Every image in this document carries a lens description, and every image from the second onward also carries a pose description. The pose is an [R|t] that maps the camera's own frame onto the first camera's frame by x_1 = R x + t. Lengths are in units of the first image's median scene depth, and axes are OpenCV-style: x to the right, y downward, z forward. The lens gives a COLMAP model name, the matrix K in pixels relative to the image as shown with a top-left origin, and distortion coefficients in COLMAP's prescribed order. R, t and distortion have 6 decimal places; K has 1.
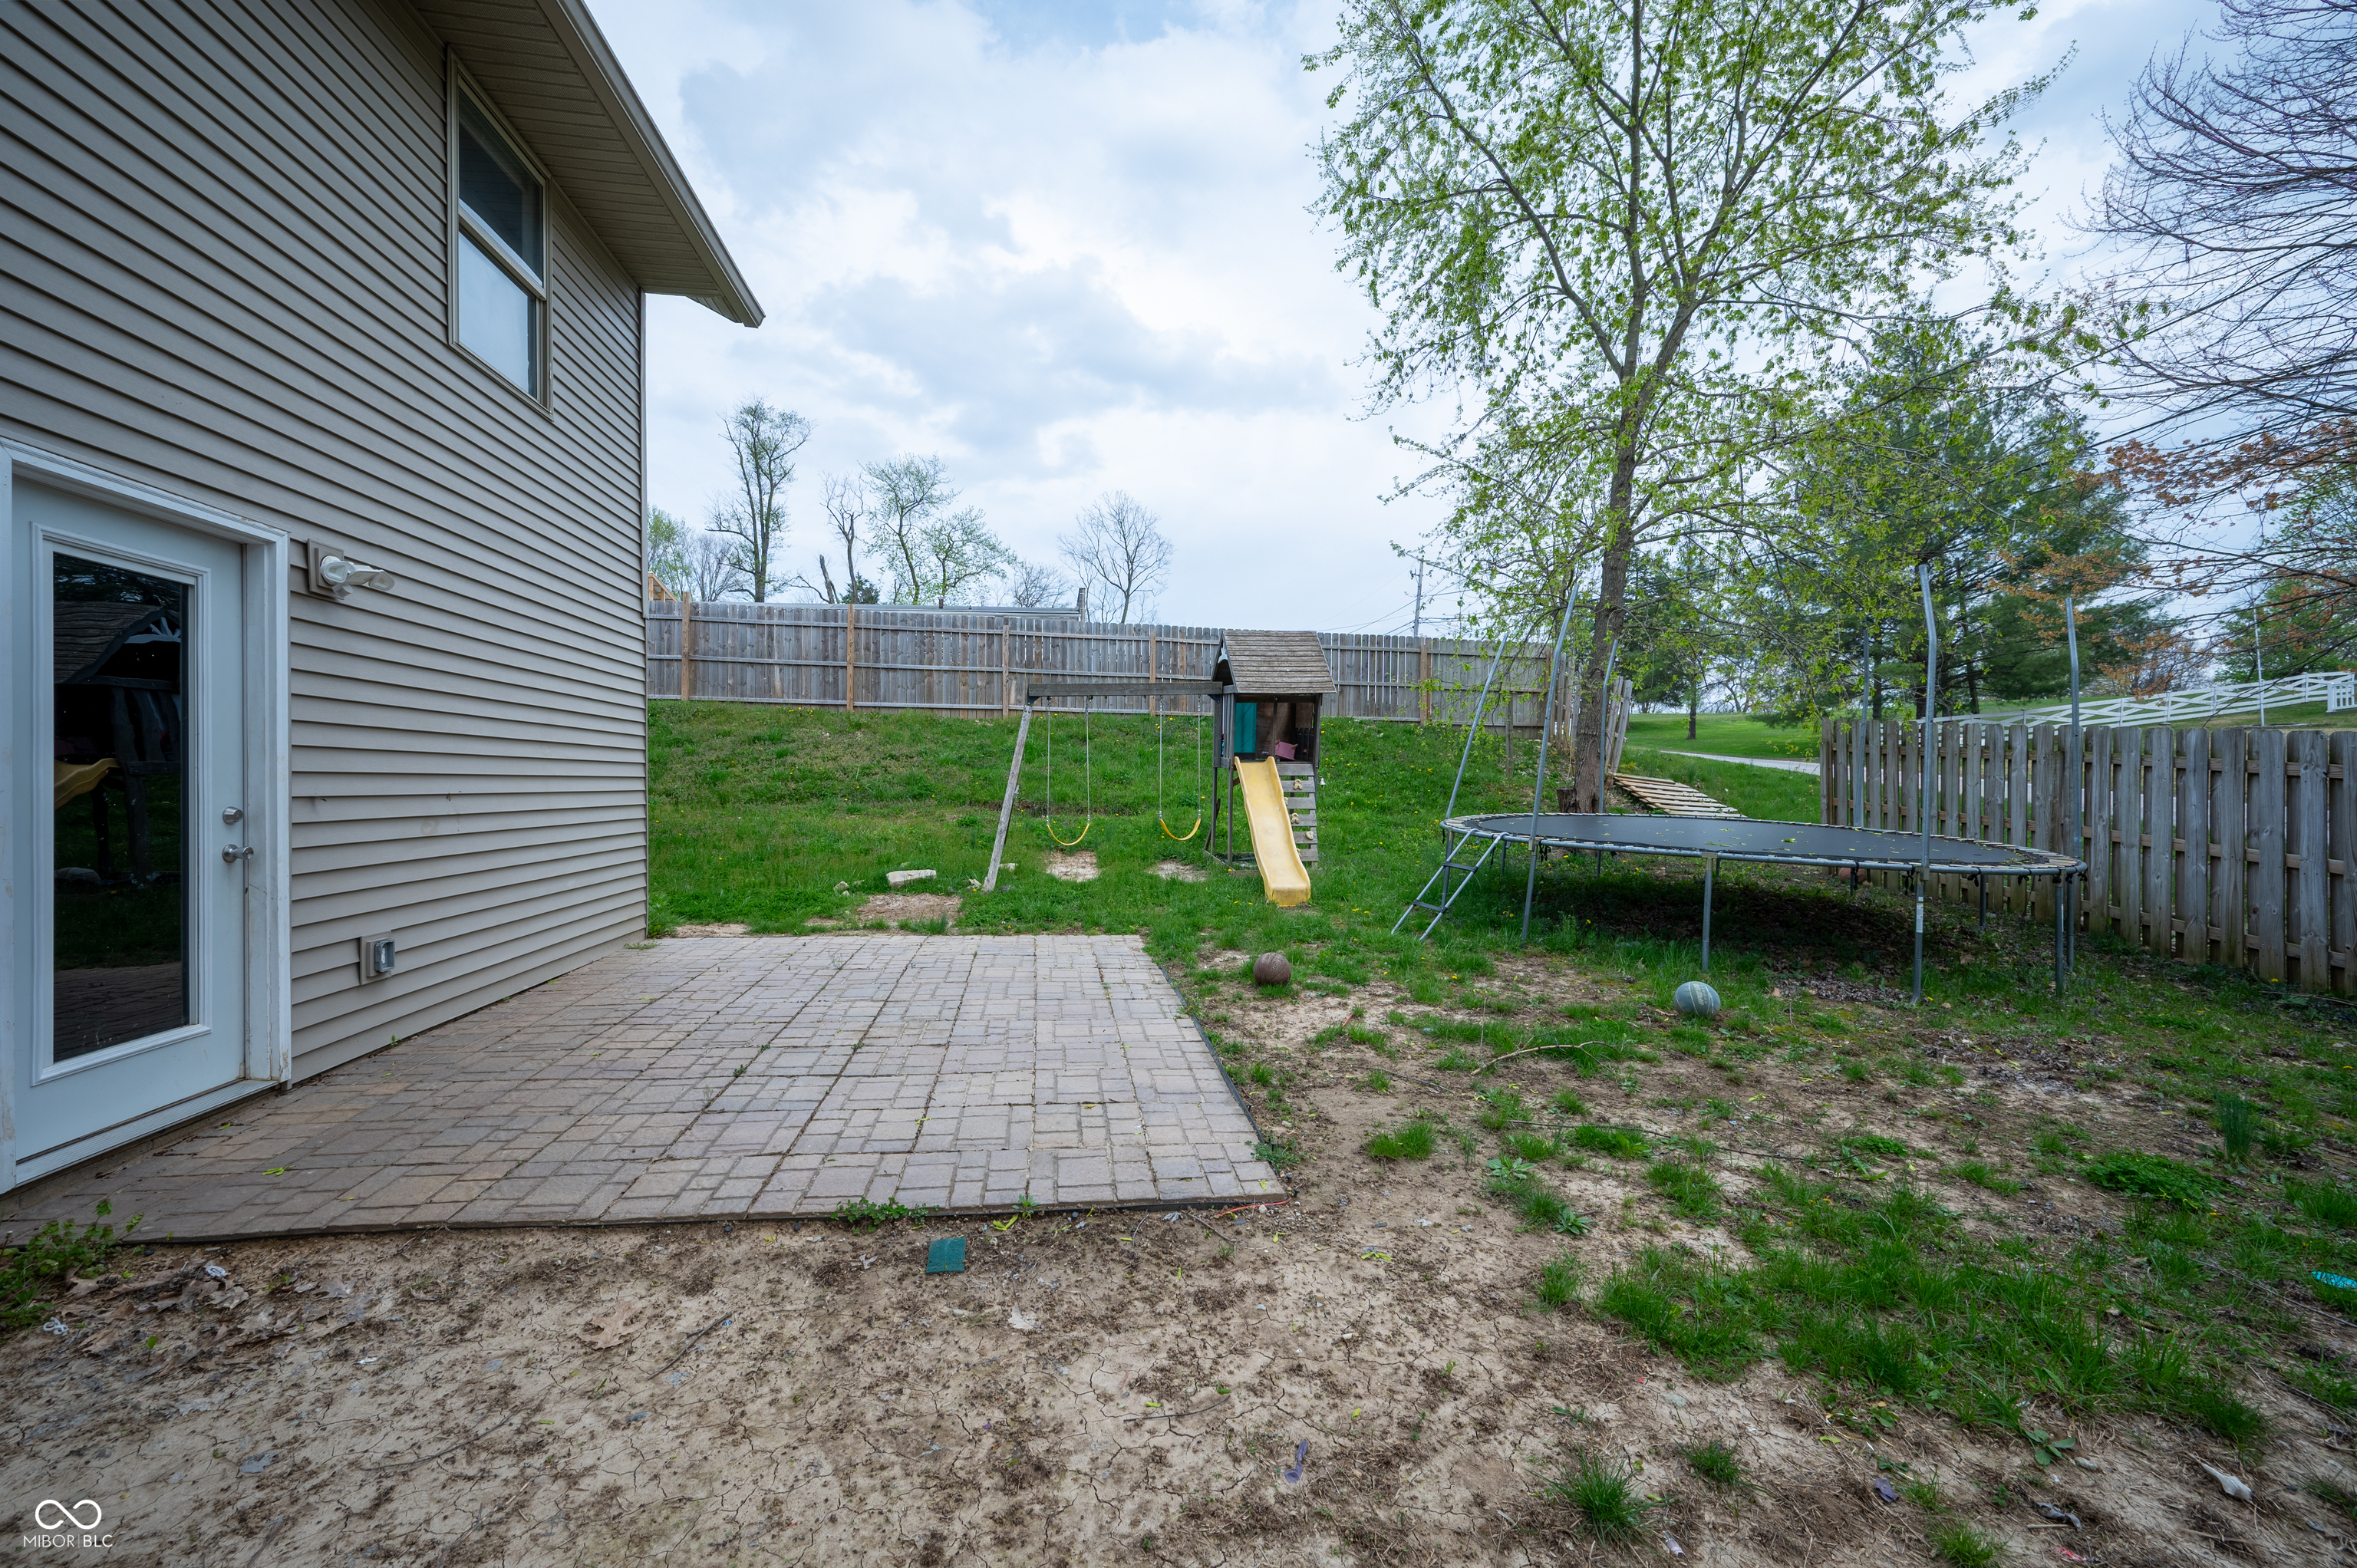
lens RADIAL K [[930.5, 0, 1176.3], [0, 930.5, 779.4], [0, 0, 1]] dist [0.000822, 0.000034]
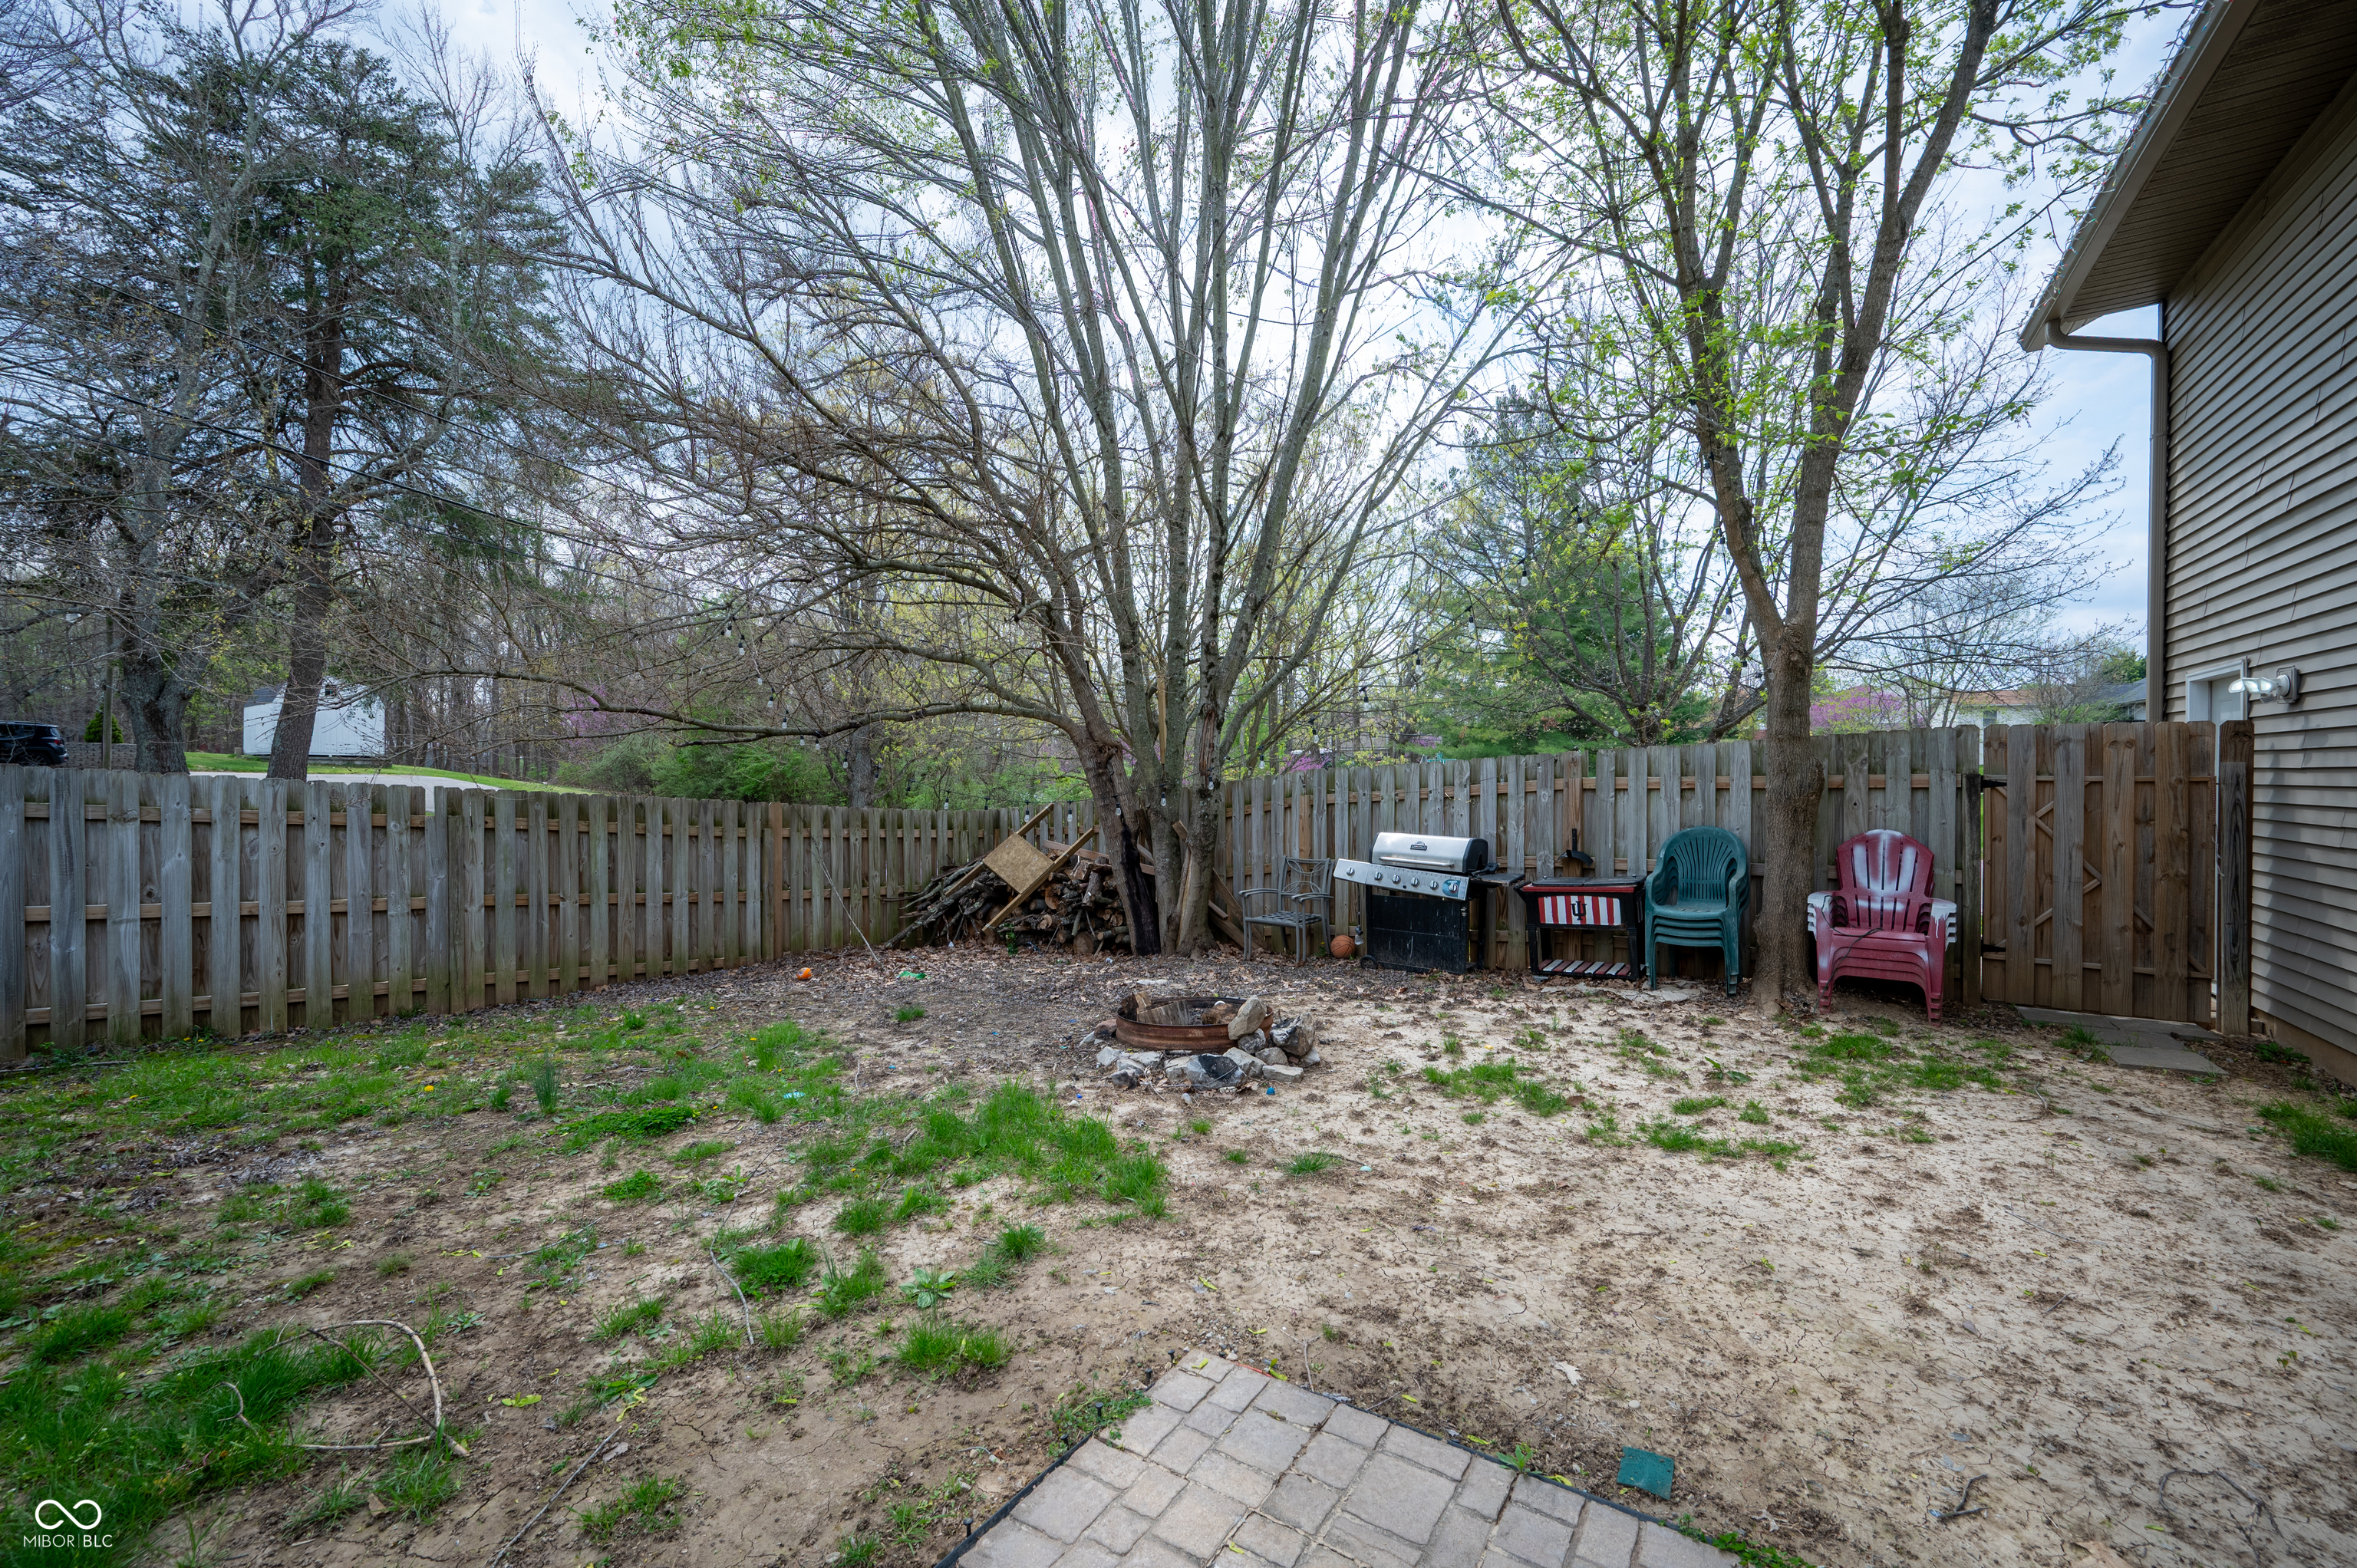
lens RADIAL K [[930.5, 0, 1176.3], [0, 930.5, 779.4], [0, 0, 1]] dist [0.000822, 0.000034]
pose [[-0.750860, 0.003601, 0.660451, -0.381009], [0.001314, 0.999991, -0.003958, -0.045648], [-0.660460, -0.002104, -0.750859, 1.502814]]
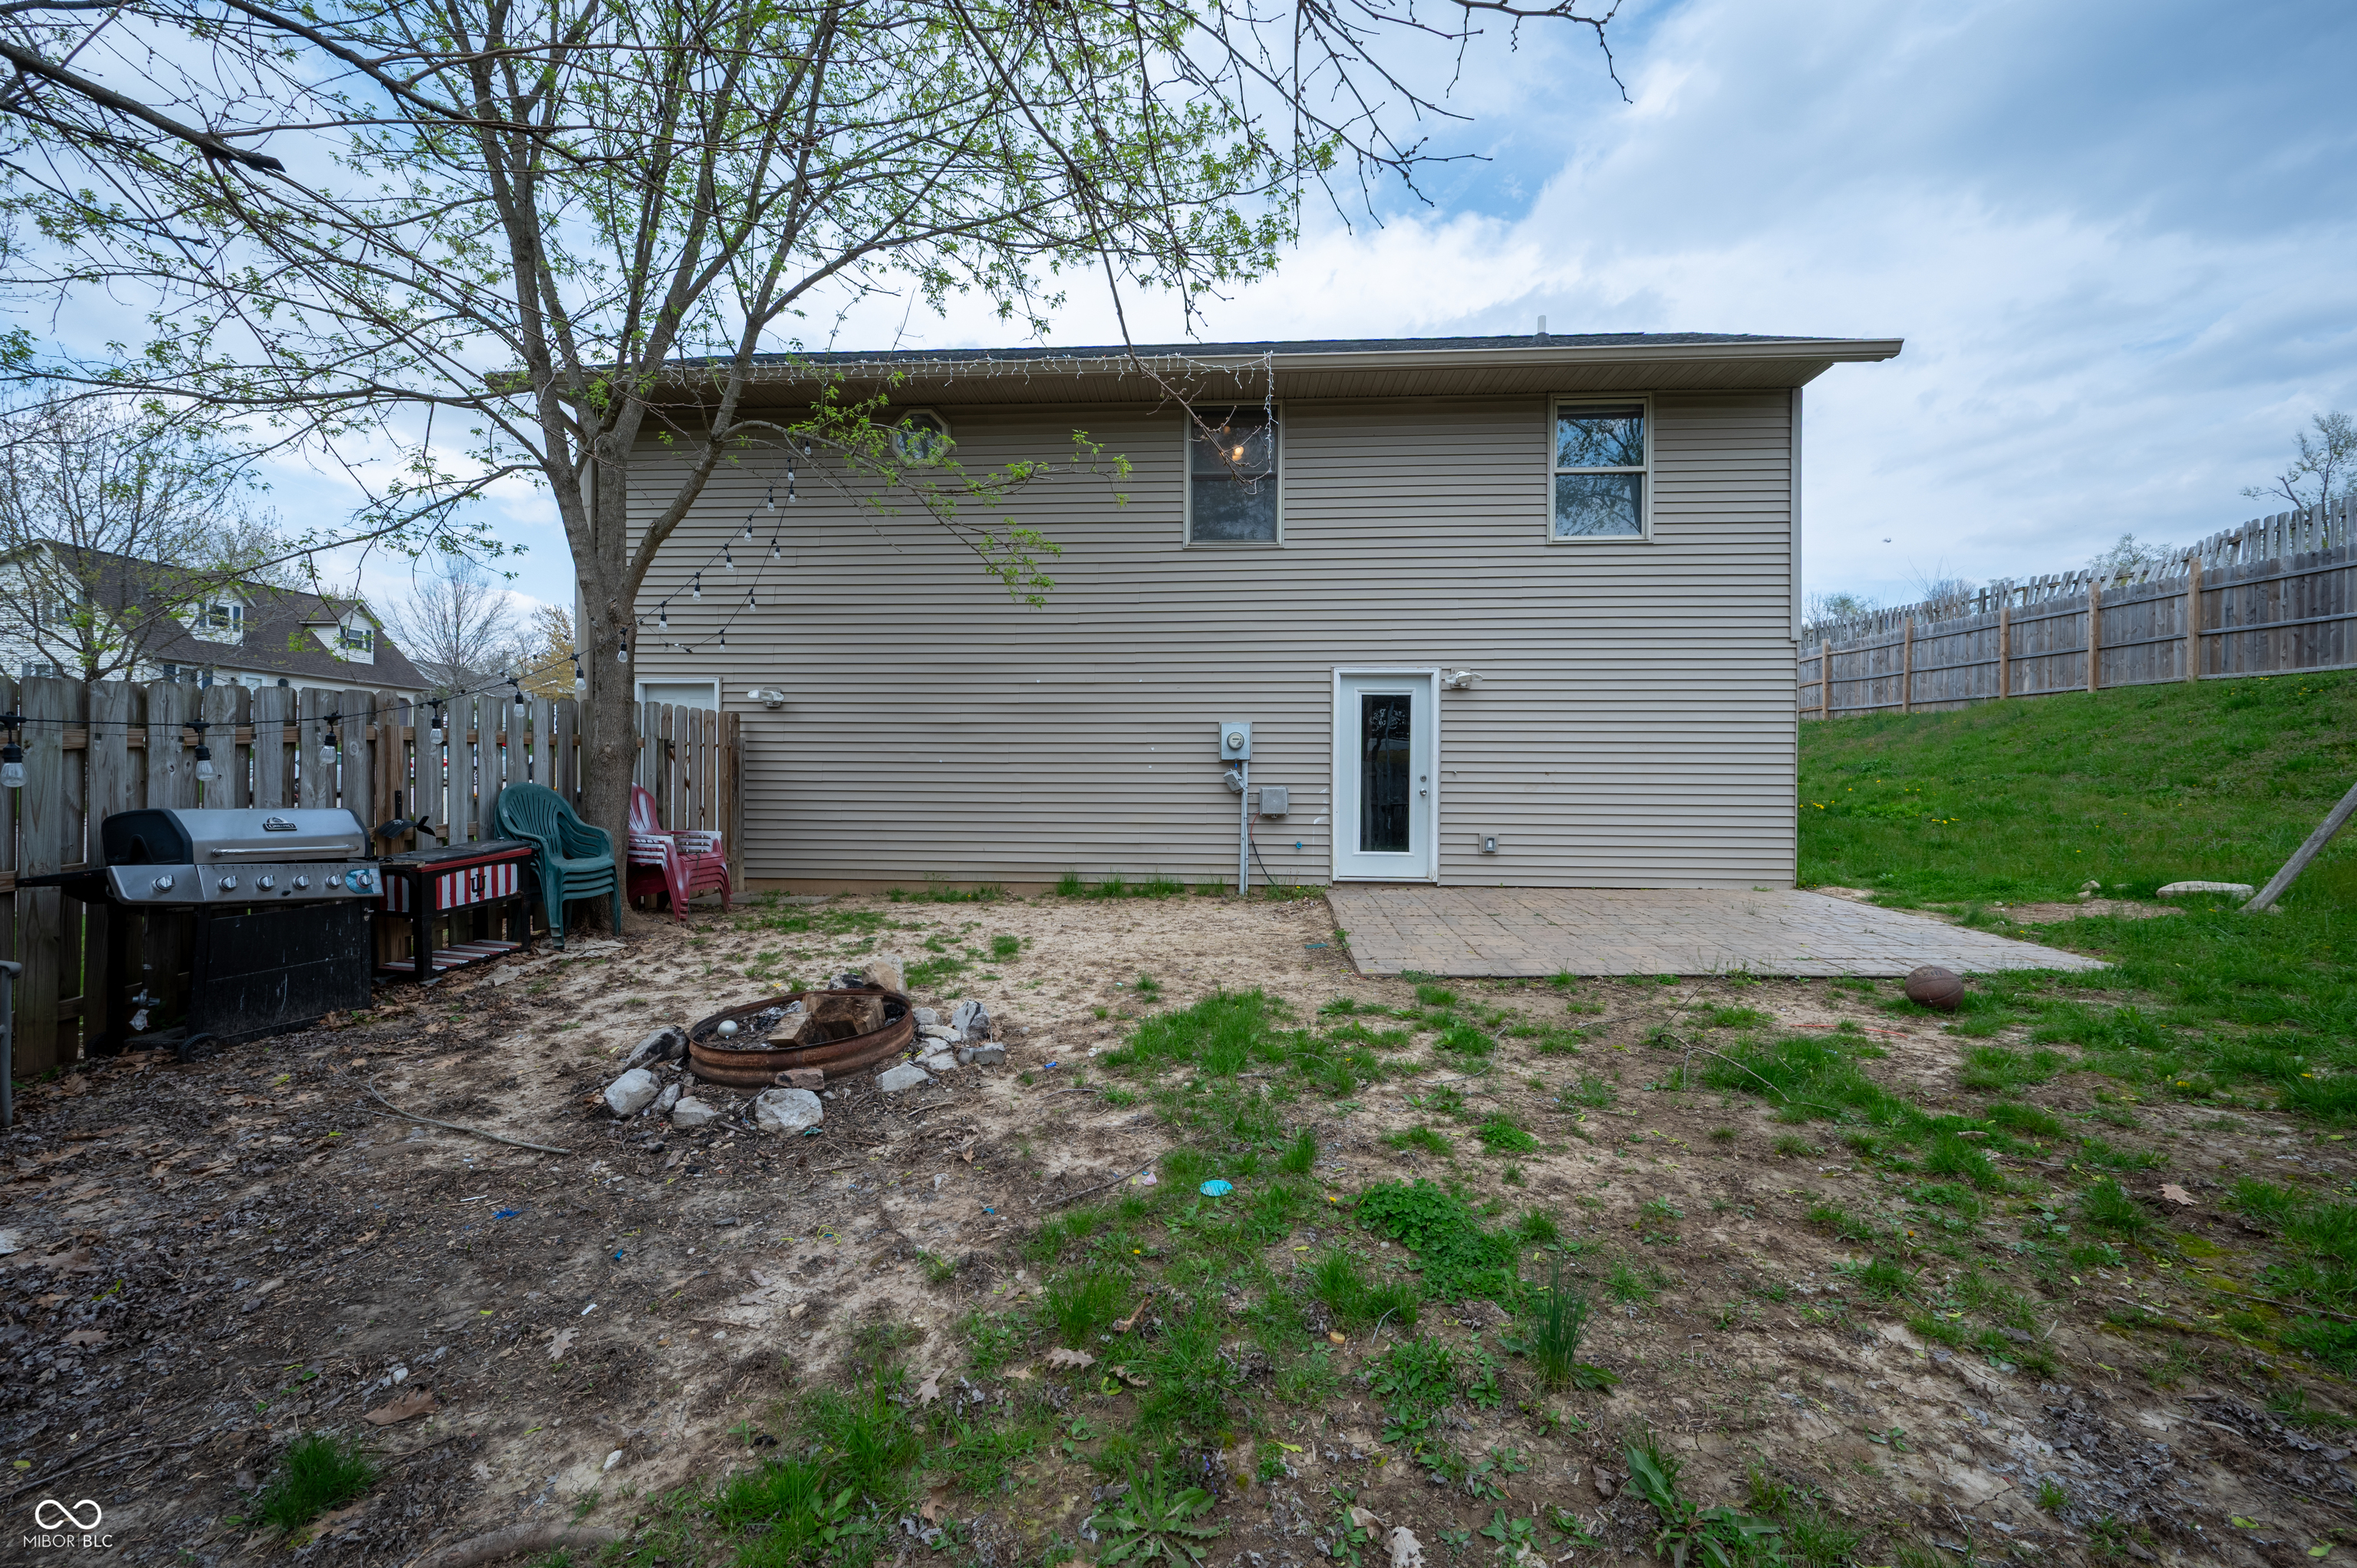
lens RADIAL K [[930.5, 0, 1176.3], [0, 930.5, 779.4], [0, 0, 1]] dist [0.000822, 0.000034]
pose [[-0.224921, 0.001944, -0.974375, 1.905318], [-0.002820, 0.999993, 0.002646, 0.039988], [0.974373, 0.003343, -0.224913, 0.975278]]
